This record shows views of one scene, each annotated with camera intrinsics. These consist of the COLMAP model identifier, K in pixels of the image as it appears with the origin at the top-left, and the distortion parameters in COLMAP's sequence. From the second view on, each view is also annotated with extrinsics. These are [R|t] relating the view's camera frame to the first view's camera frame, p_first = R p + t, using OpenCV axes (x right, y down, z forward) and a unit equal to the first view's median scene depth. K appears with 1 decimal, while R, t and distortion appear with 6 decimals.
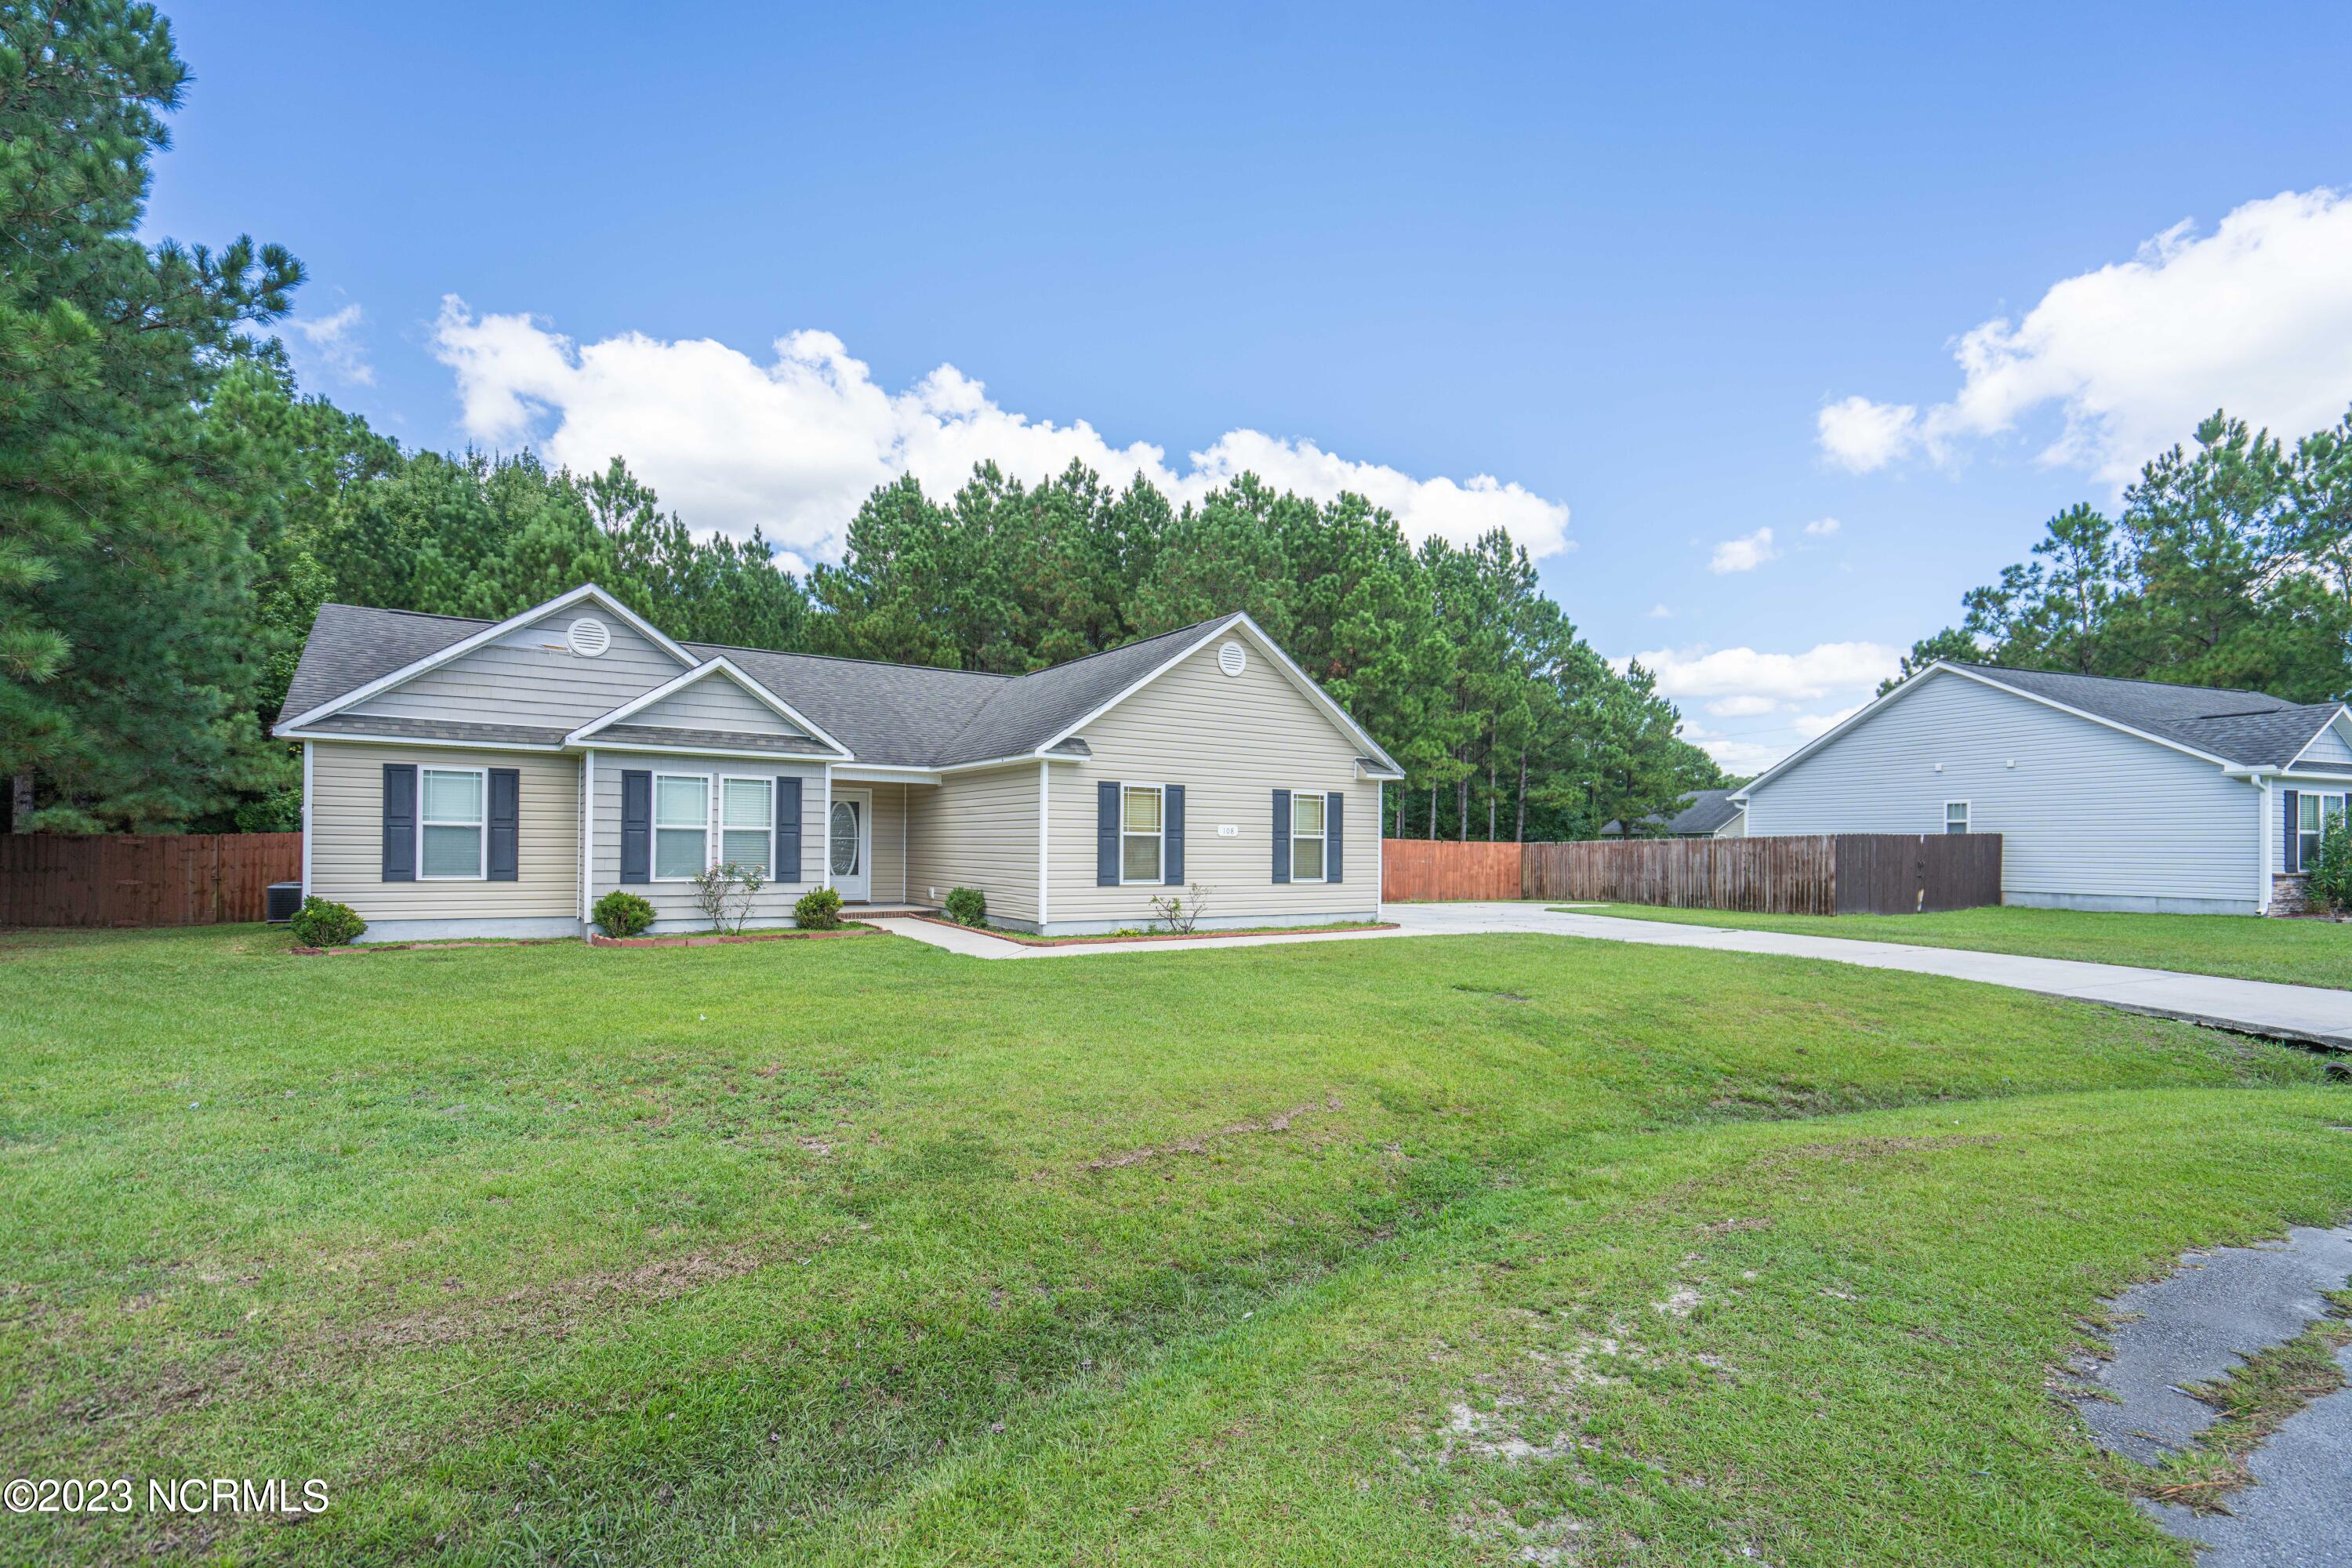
lens RADIAL K [[1065.7, 0, 1209.7], [0, 1065.7, 848.2], [0, 0, 1]] dist [-0.009610, 0.002621]
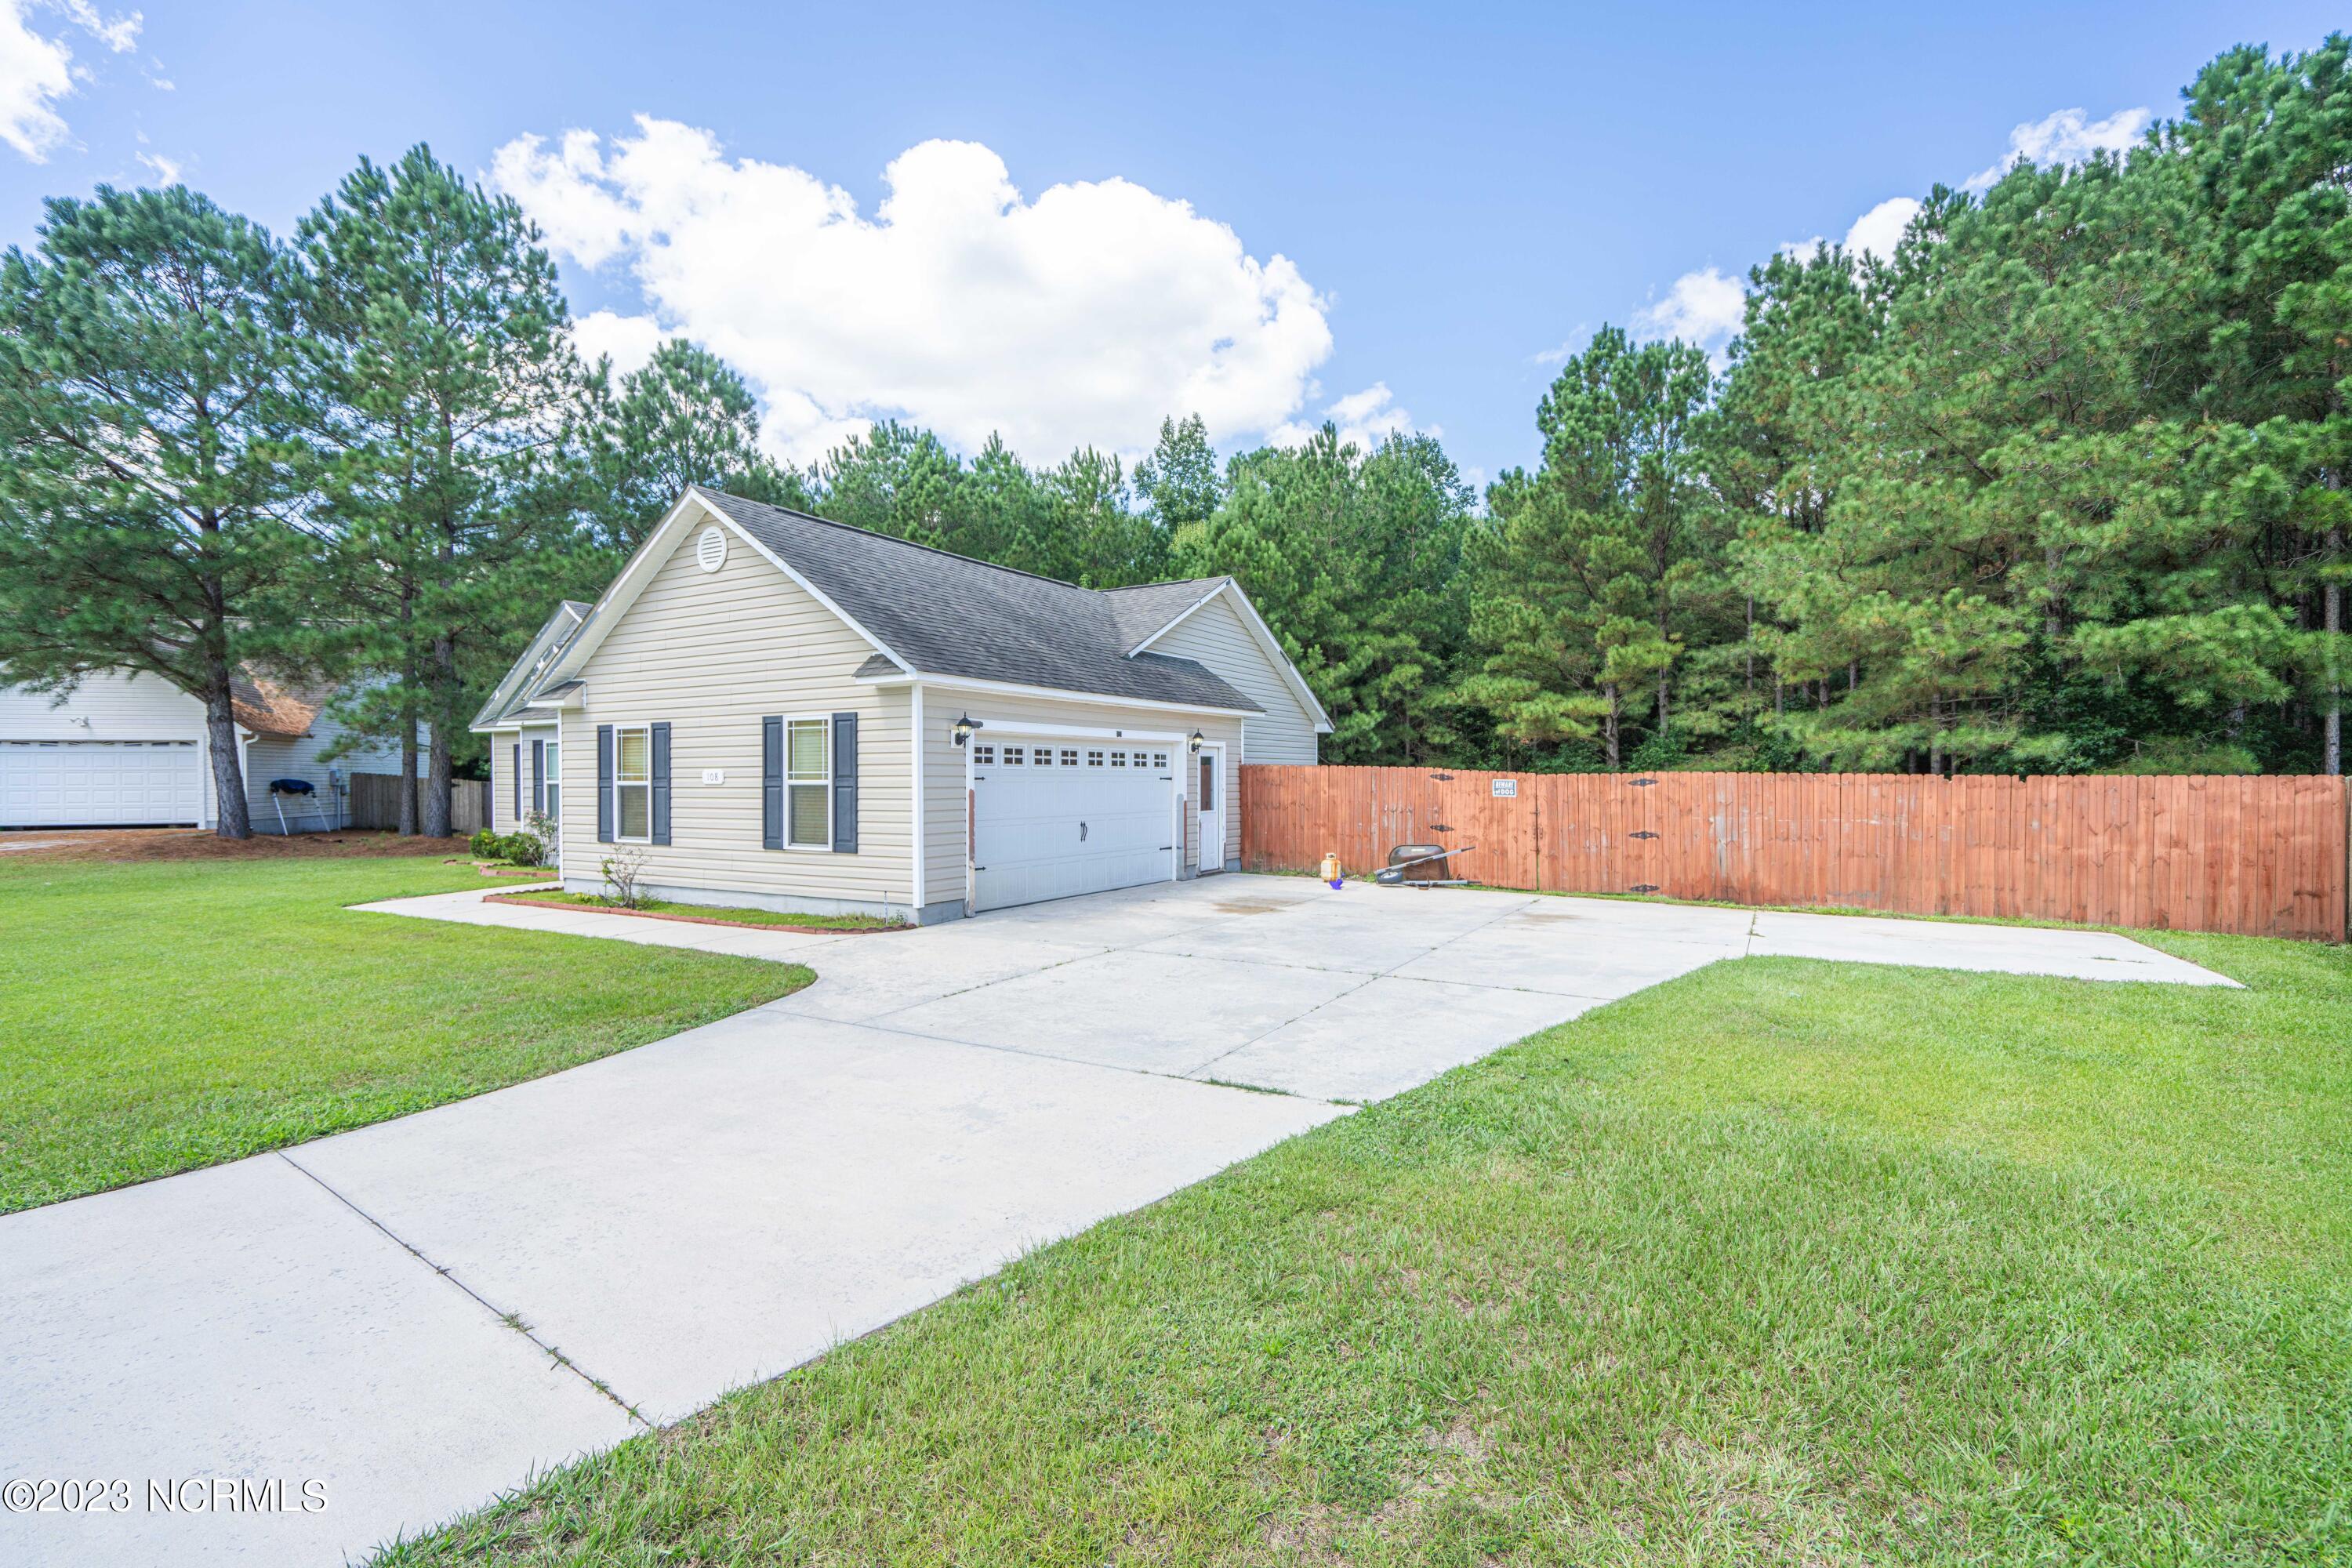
lens RADIAL K [[1065.7, 0, 1194.6], [0, 1065.7, 812.3], [0, 0, 1]] dist [-0.009610, 0.002621]
pose [[0.440370, 0.015696, -0.897679, 0.871687], [0.006726, 0.999761, 0.020780, -0.004588], [0.897791, -0.015189, 0.440160, 0.999624]]
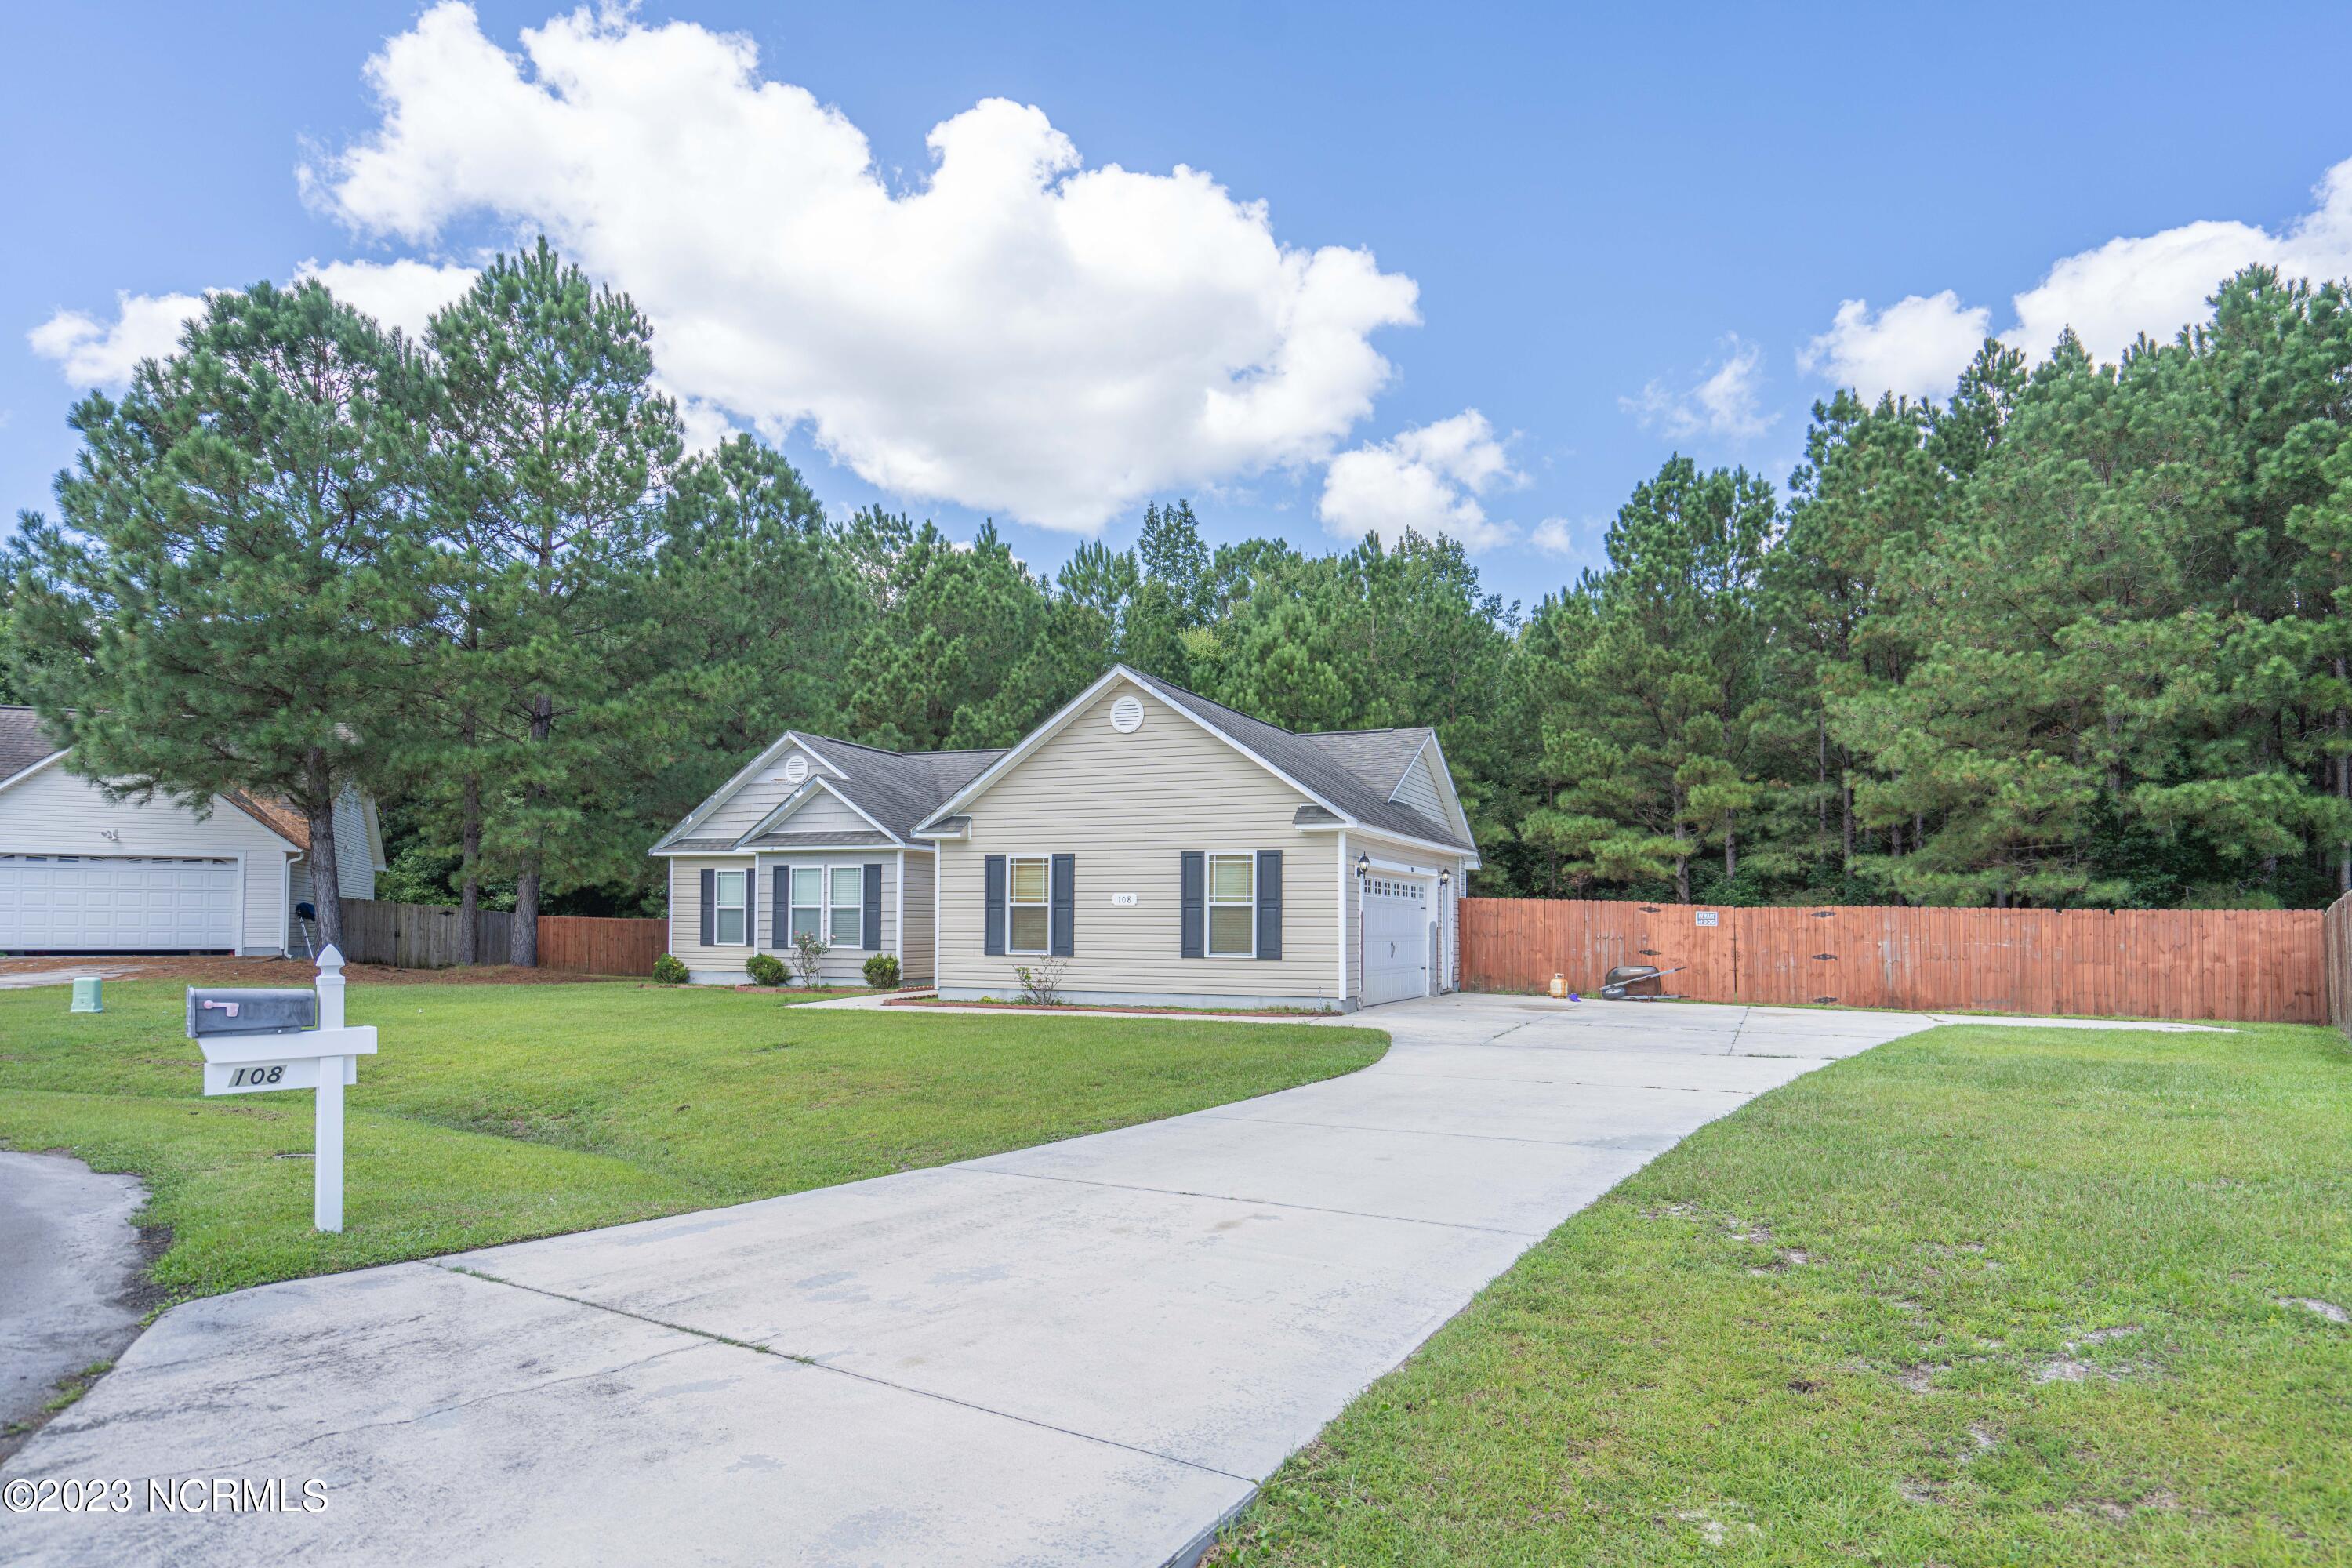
lens RADIAL K [[1419.7, 0, 1209.4], [0, 1419.7, 910.2], [0, 0, 1]] dist [0.016556, -0.011063]
pose [[0.553223, -0.017979, -0.832839, 1.109805], [-0.001075, 0.999751, -0.022297, 0.020846], [0.833033, 0.013230, 0.553066, 0.391507]]
